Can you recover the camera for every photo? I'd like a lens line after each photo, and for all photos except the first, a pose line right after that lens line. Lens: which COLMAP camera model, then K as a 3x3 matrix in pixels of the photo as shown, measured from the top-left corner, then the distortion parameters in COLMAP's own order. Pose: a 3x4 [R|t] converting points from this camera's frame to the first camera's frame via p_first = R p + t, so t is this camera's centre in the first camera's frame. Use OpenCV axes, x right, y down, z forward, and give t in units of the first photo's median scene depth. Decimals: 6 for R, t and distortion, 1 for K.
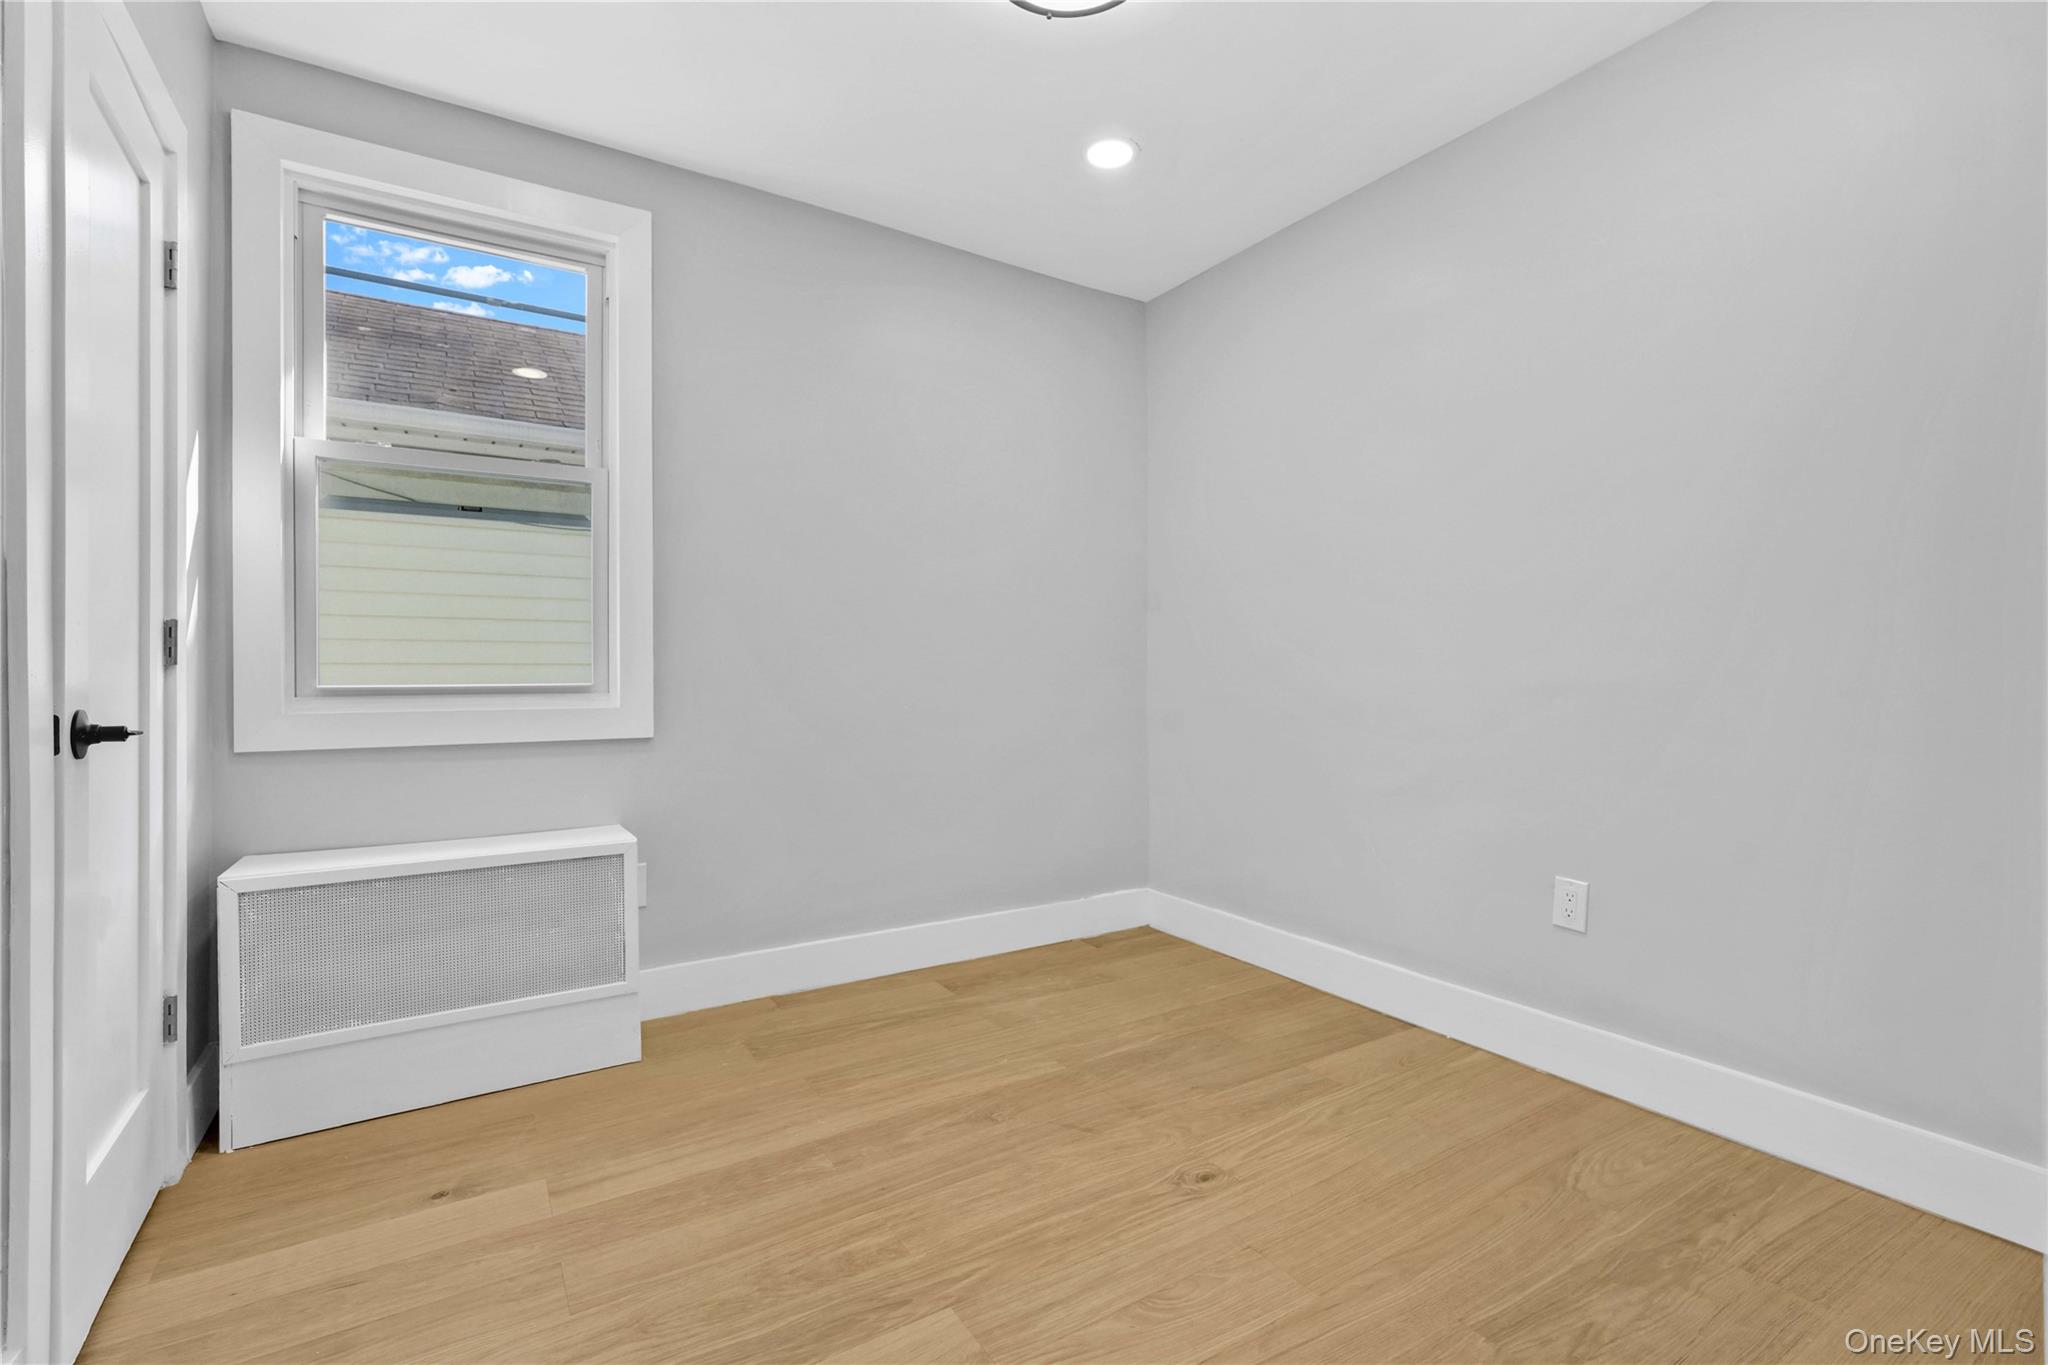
lens RADIAL K [[925.5, 0, 1024.0], [0, 925.5, 682.5], [0, 0, 1]] dist [-0.021204, 0.013589]
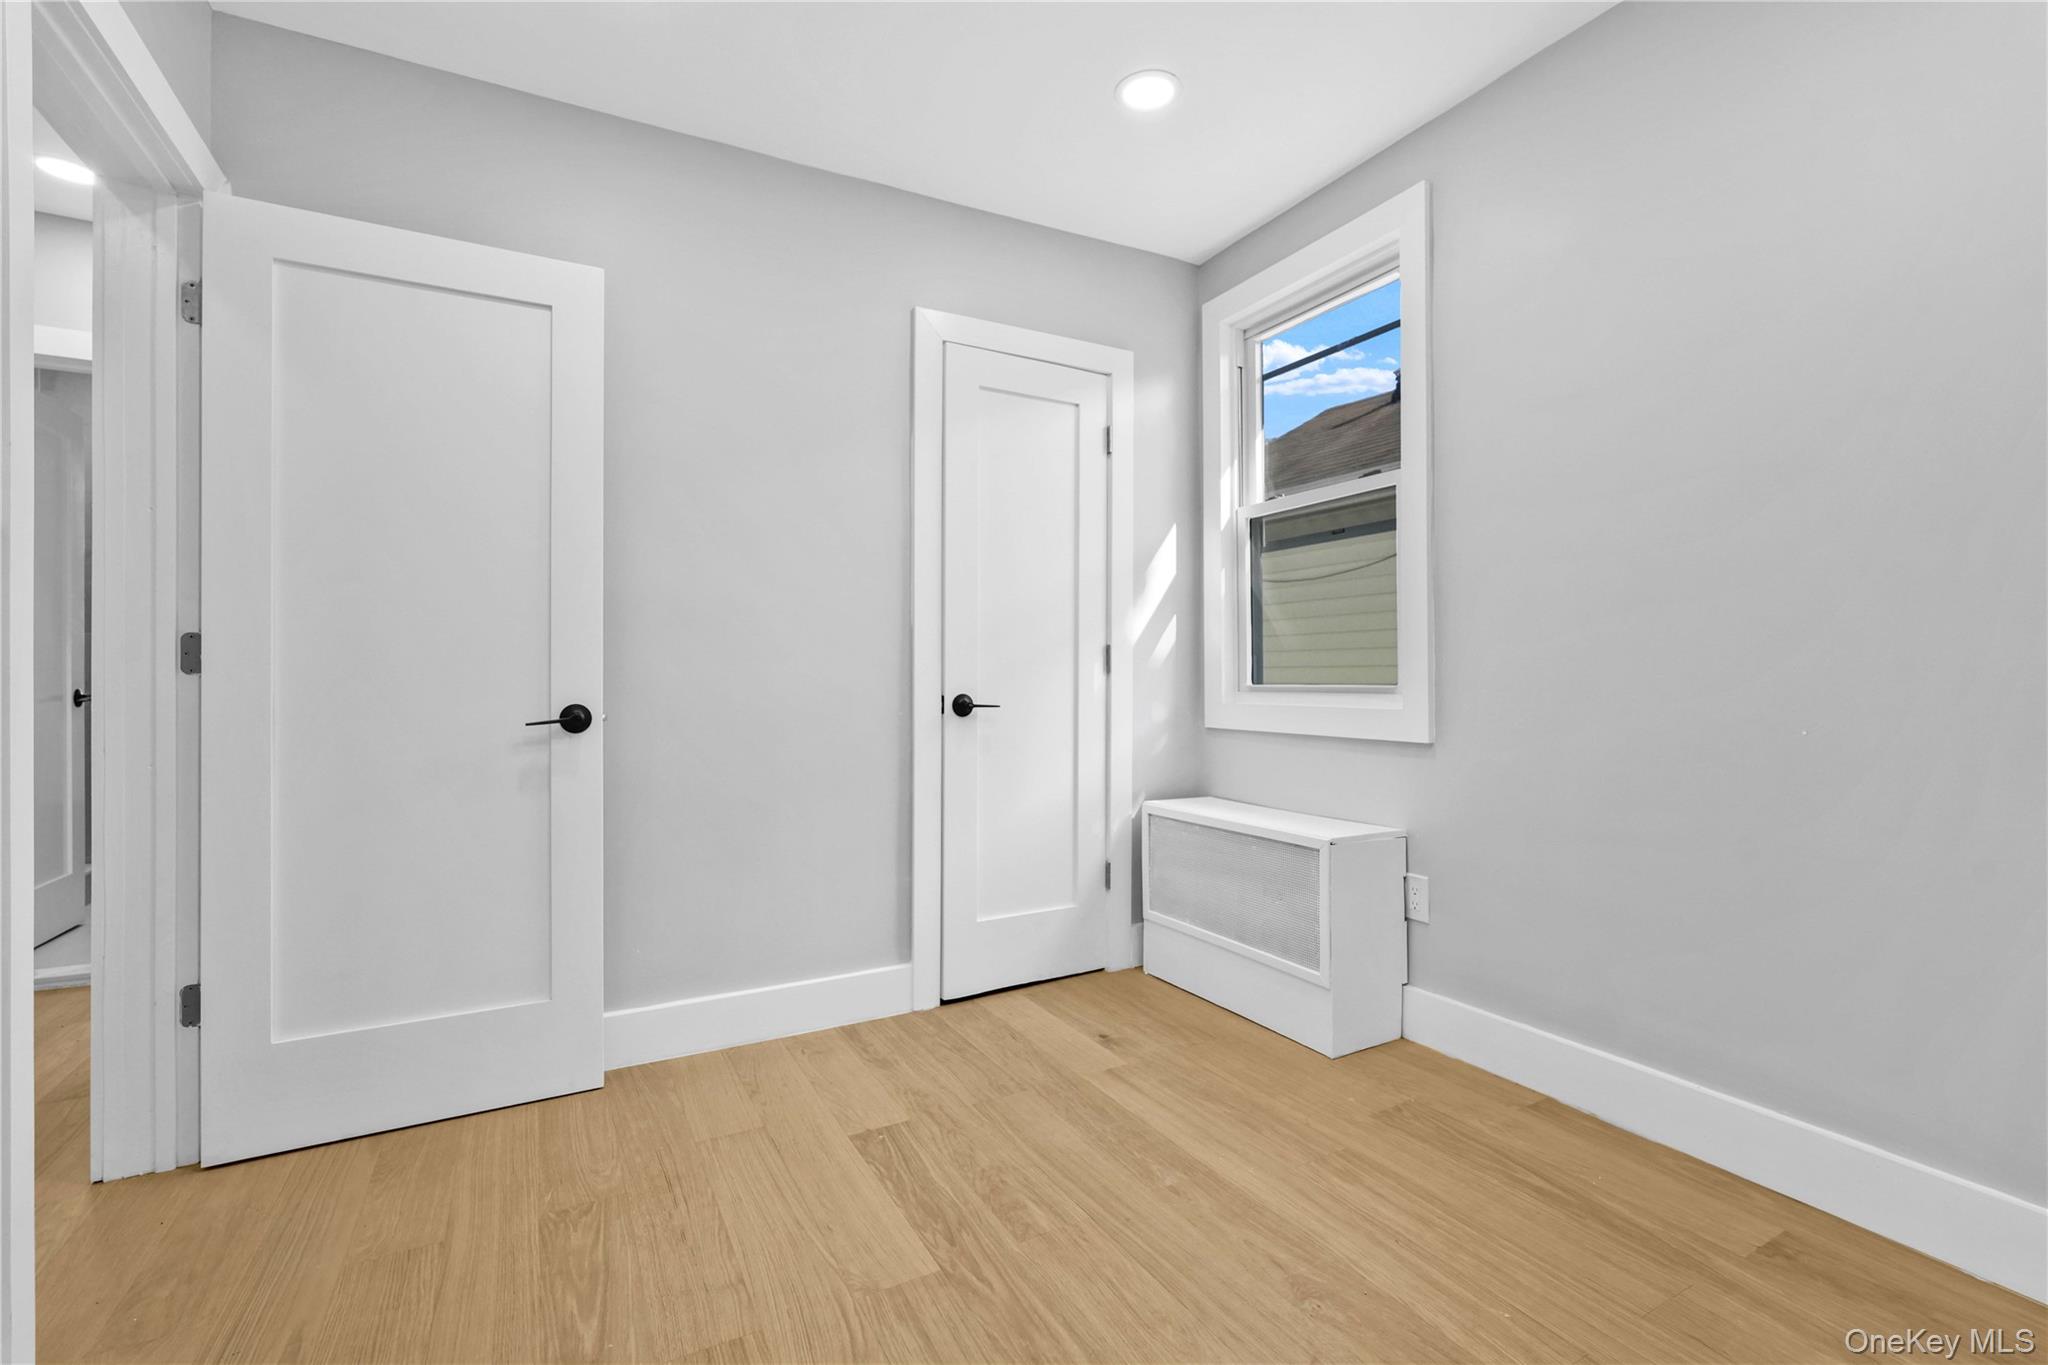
lens RADIAL K [[907.5, 0, 1001.8], [0, 907.5, 670.8], [0, 0, 1]] dist [-0.016921, 0.008576]
pose [[-0.090189, -0.004872, -0.995913, 0.735473], [-0.003775, 0.999983, -0.004550, -0.009177], [0.995918, 0.003349, -0.090206, 0.889789]]
